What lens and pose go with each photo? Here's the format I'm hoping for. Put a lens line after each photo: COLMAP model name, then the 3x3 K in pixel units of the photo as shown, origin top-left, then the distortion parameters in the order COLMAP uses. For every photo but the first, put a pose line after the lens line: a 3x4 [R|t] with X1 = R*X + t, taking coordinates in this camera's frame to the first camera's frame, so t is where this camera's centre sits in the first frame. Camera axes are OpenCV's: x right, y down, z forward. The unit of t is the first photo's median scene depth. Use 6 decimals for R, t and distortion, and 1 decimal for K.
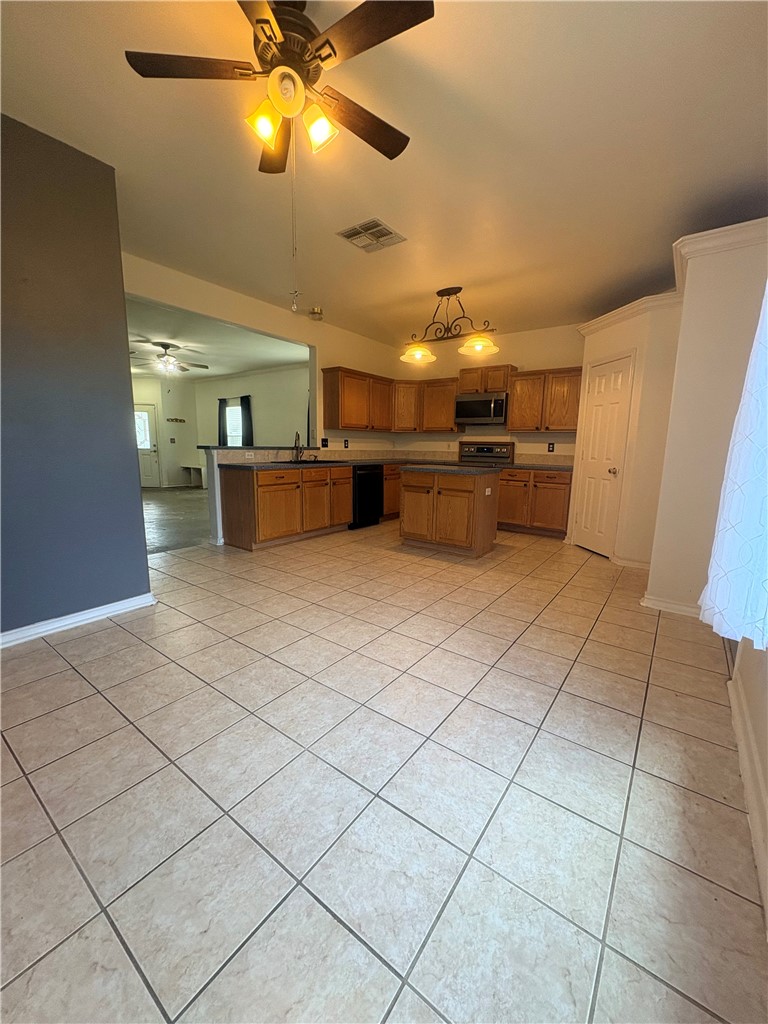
lens RADIAL K [[406.9, 0, 386.4], [0, 406.9, 513.1], [0, 0, 1]] dist [-0.001781, 0.000242]
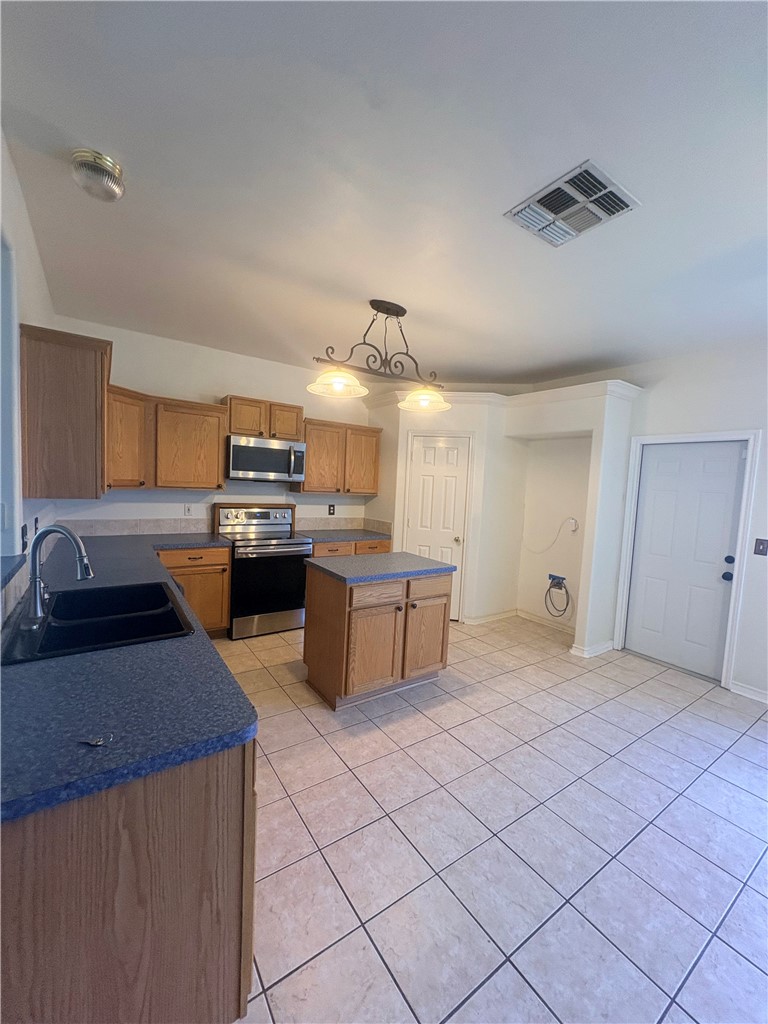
lens RADIAL K [[406.9, 0, 384.3], [0, 406.9, 511.0], [0, 0, 1]] dist [-0.001781, 0.000242]
pose [[0.328103, -0.065833, 0.942345, -0.485117], [0.113743, 0.993064, 0.029773, -0.220838], [-0.937769, 0.097417, 0.333315, 0.777623]]
